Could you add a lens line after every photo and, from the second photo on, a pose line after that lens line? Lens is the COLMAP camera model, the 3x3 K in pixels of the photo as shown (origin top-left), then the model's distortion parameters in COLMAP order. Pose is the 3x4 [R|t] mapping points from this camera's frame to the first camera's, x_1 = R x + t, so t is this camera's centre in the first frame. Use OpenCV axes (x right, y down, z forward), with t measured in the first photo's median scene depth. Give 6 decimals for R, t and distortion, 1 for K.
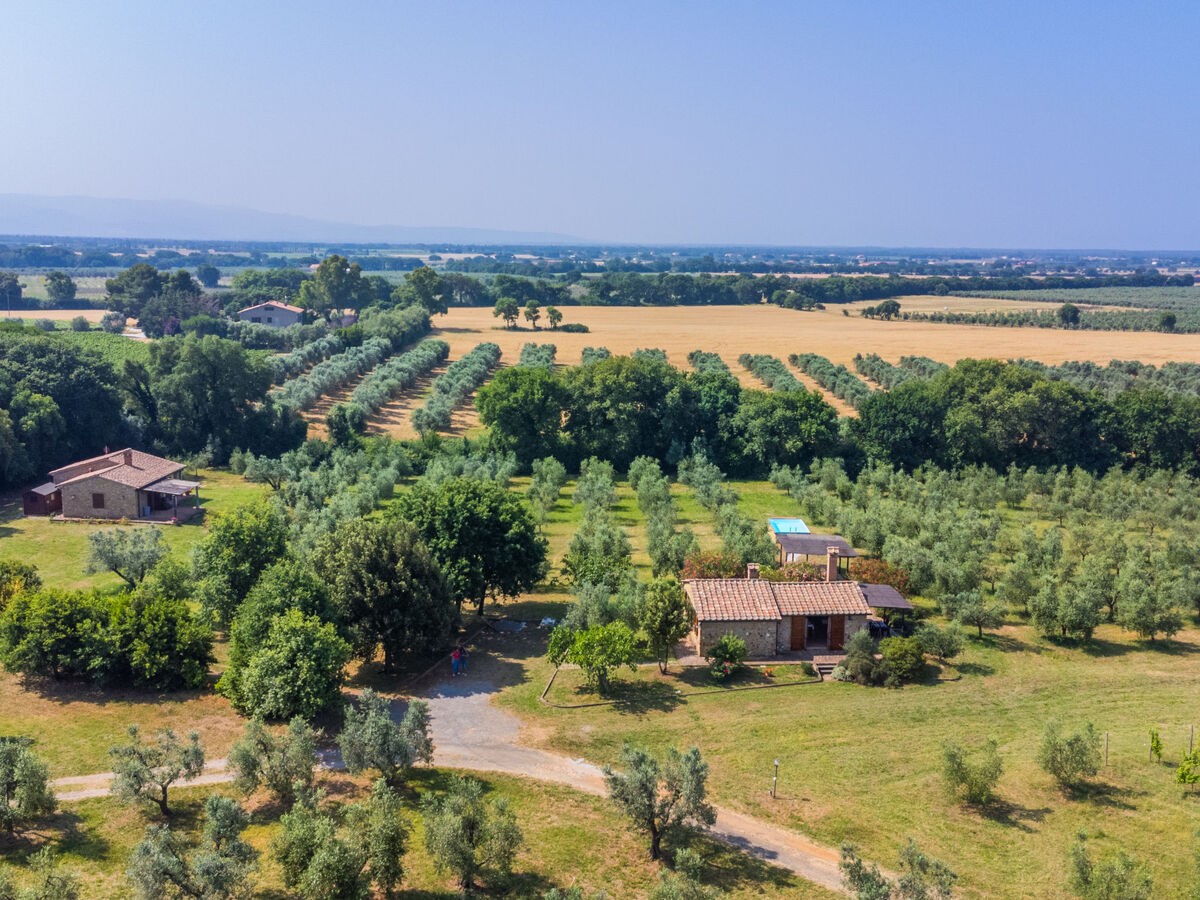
lens RADIAL K [[1158.6, 0, 600.0], [0, 1158.6, 450.0], [0, 0, 1]] dist [0.009975, 0.024204]
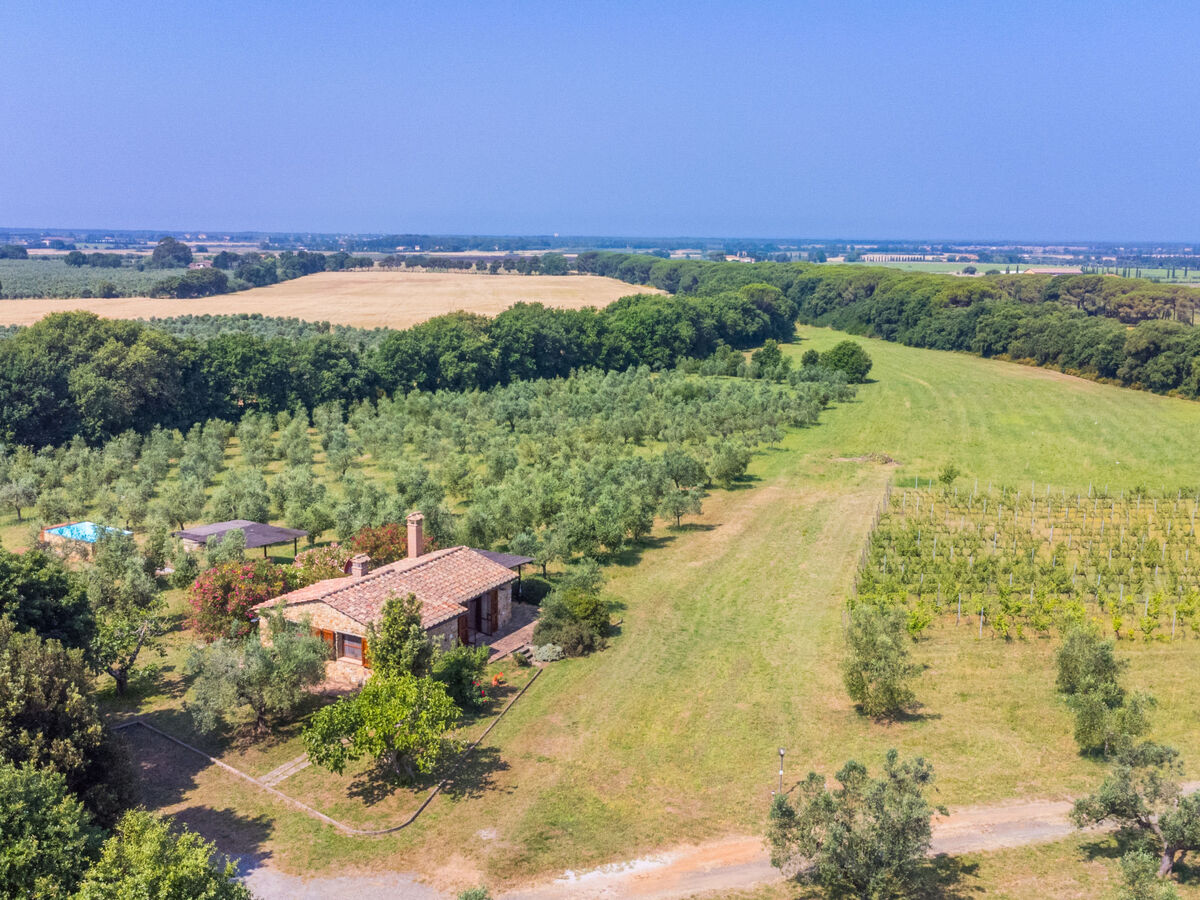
lens RADIAL K [[1158.6, 0, 600.0], [0, 1158.6, 450.0], [0, 0, 1]] dist [0.009975, 0.024204]
pose [[0.544959, -0.155885, 0.823845, -0.185656], [0.136817, 0.985929, 0.096052, -0.008277], [-0.827225, 0.060372, 0.558618, 0.229076]]
